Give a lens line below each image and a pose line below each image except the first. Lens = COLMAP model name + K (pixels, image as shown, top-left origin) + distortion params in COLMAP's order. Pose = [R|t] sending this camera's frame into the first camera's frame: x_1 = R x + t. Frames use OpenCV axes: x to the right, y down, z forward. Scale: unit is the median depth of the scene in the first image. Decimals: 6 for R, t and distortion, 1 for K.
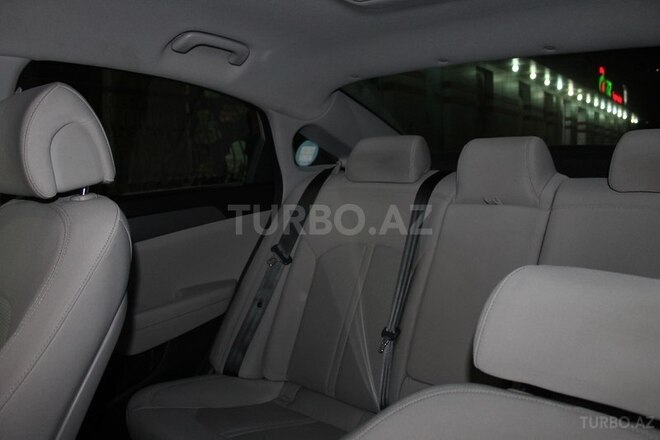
lens RADIAL K [[546.7, 0, 330.0], [0, 546.7, 220.0], [0, 0, 1]] dist [-0.150824, 0.126665]
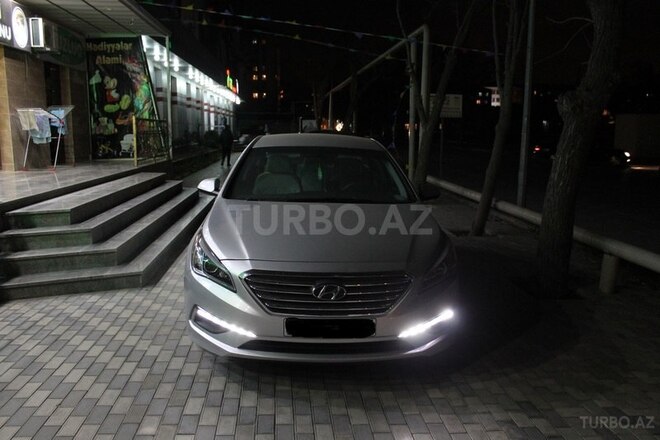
lens RADIAL K [[546.7, 0, 330.0], [0, 546.7, 220.0], [0, 0, 1]] dist [-0.150824, 0.126665]
pose [[0.745524, -0.094423, 0.659756, -0.300264], [0.052577, 0.995161, 0.083013, 0.015534], [-0.664401, -0.027200, 0.746881, -0.320393]]
